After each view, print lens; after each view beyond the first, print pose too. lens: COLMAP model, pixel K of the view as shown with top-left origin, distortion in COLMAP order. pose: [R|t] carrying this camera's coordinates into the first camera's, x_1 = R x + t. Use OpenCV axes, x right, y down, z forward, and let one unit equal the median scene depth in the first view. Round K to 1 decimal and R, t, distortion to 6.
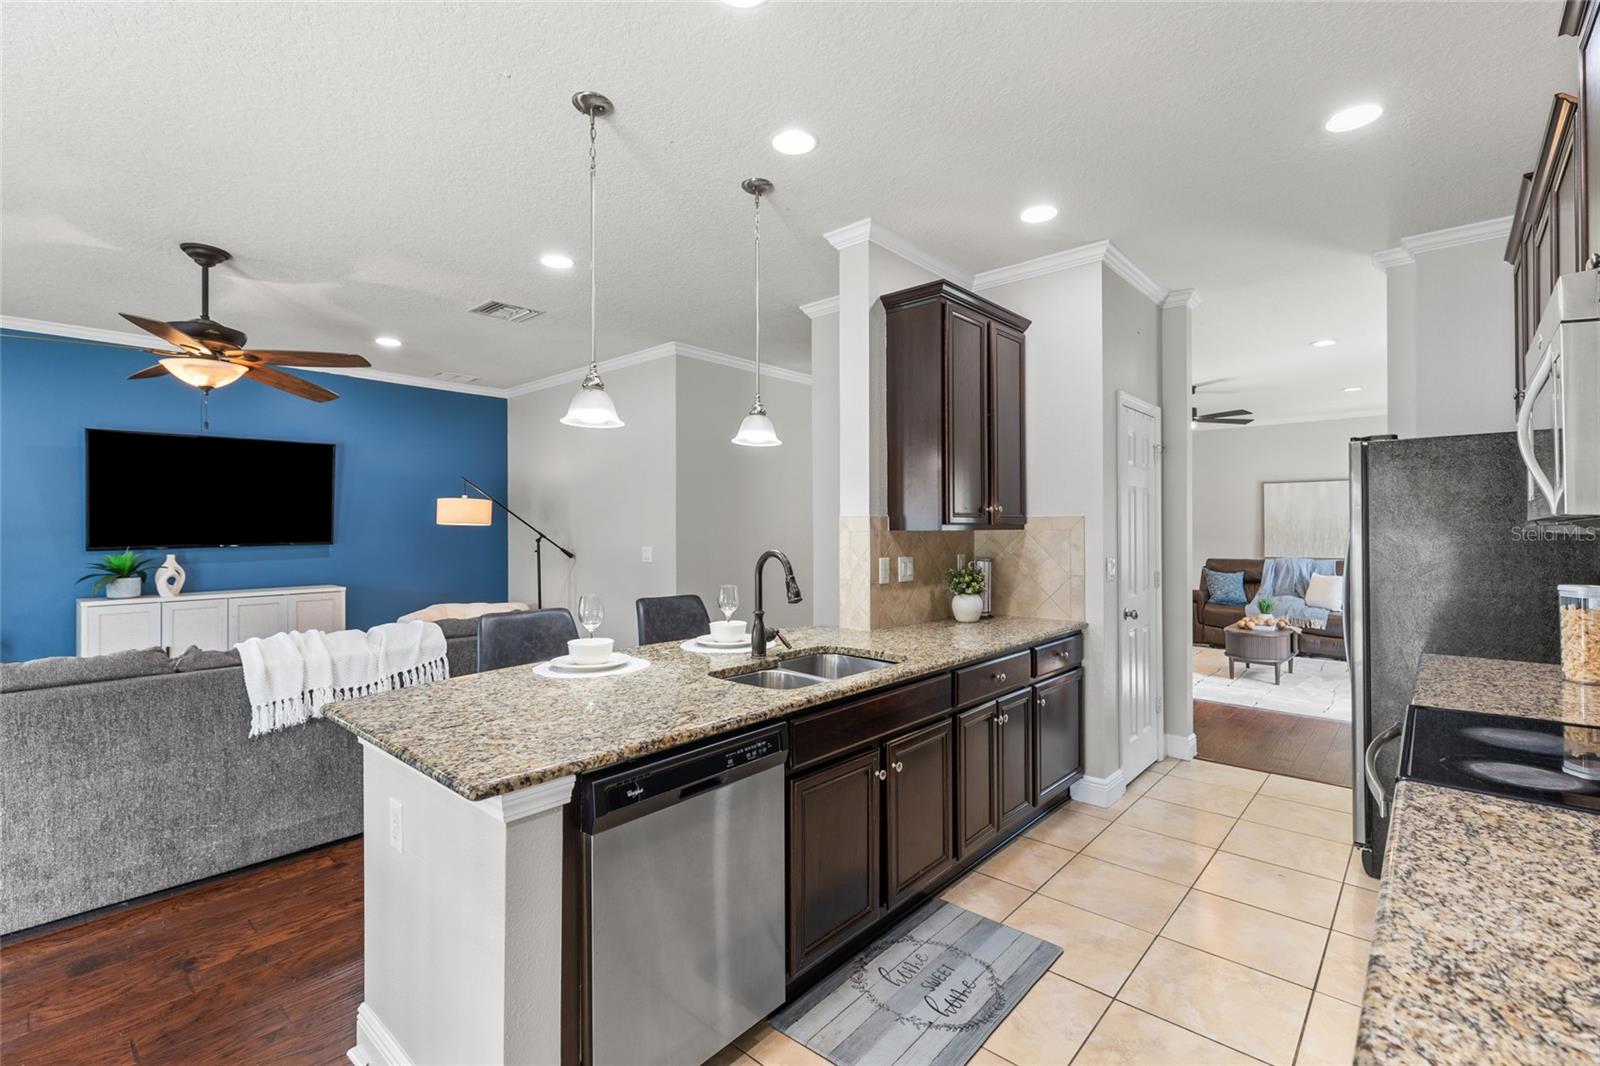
lens RADIAL K [[715.6, 0, 809.0], [0, 715.6, 523.2], [0, 0, 1]] dist [0.005023, 0.000025]
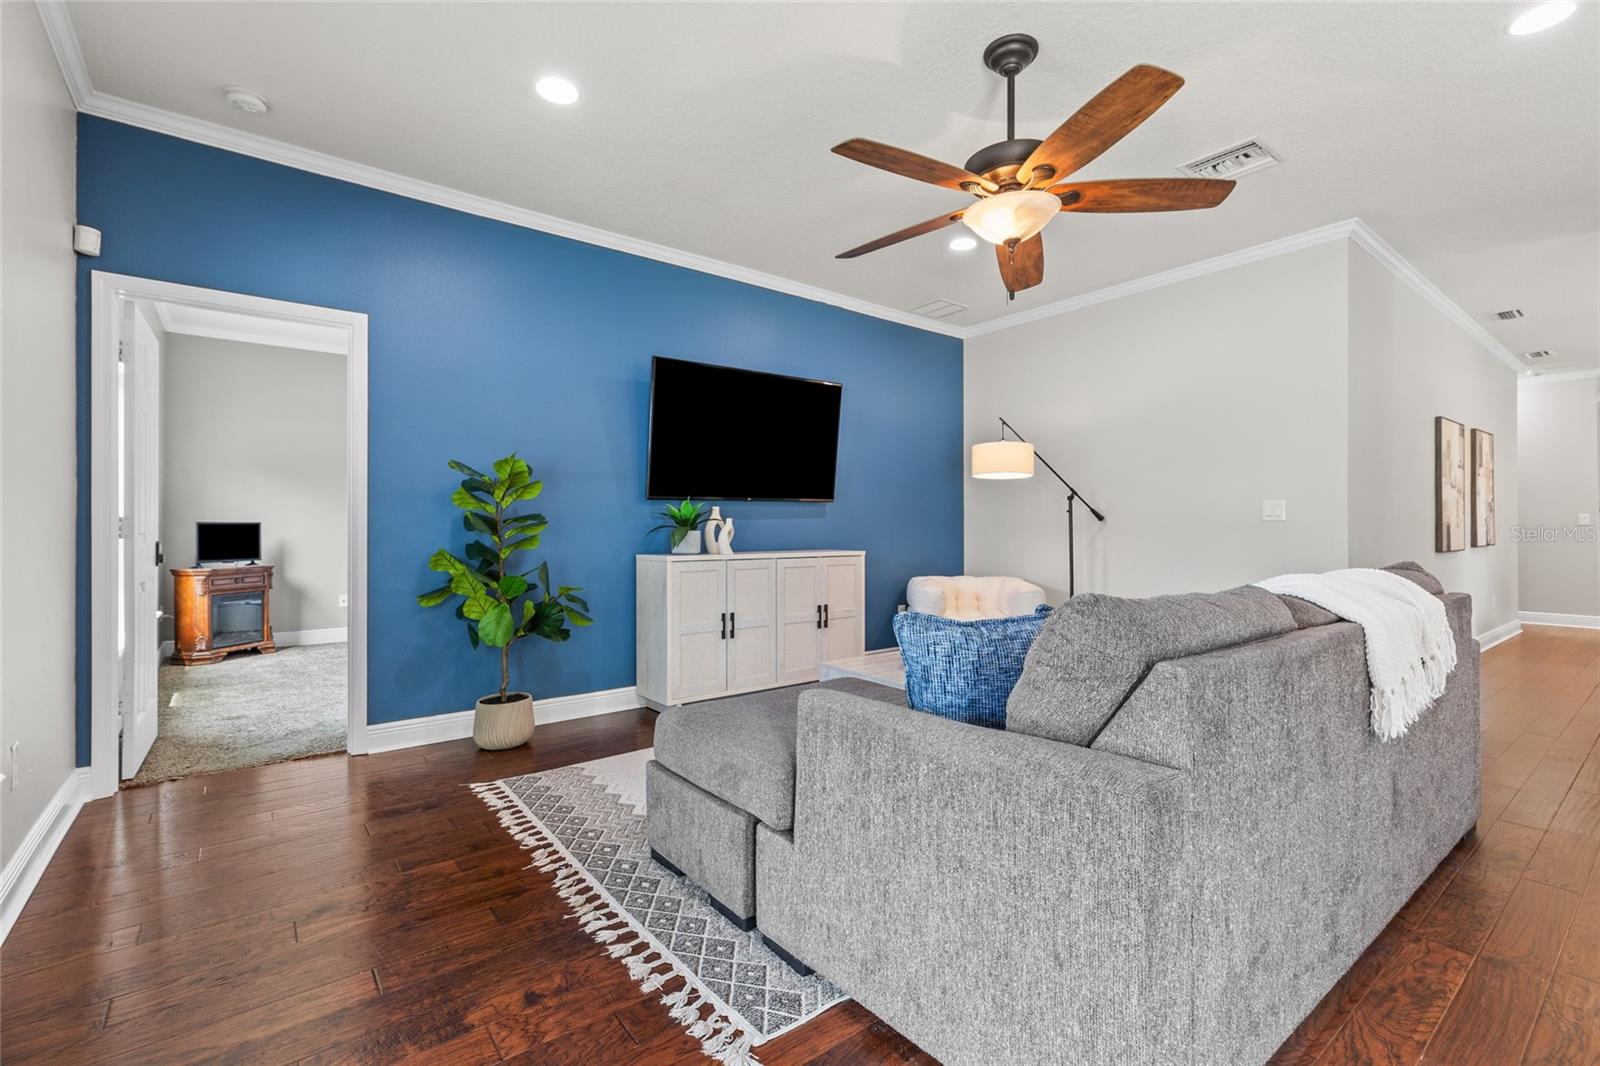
lens RADIAL K [[715.6, 0, 807.0], [0, 715.6, 525.0], [0, 0, 1]] dist [0.005023, 0.000025]
pose [[0.984398, 0.002202, -0.175943, -0.906621], [-0.002011, 0.999997, 0.001264, 0.092118], [0.175946, -0.000890, 0.984399, 0.254942]]
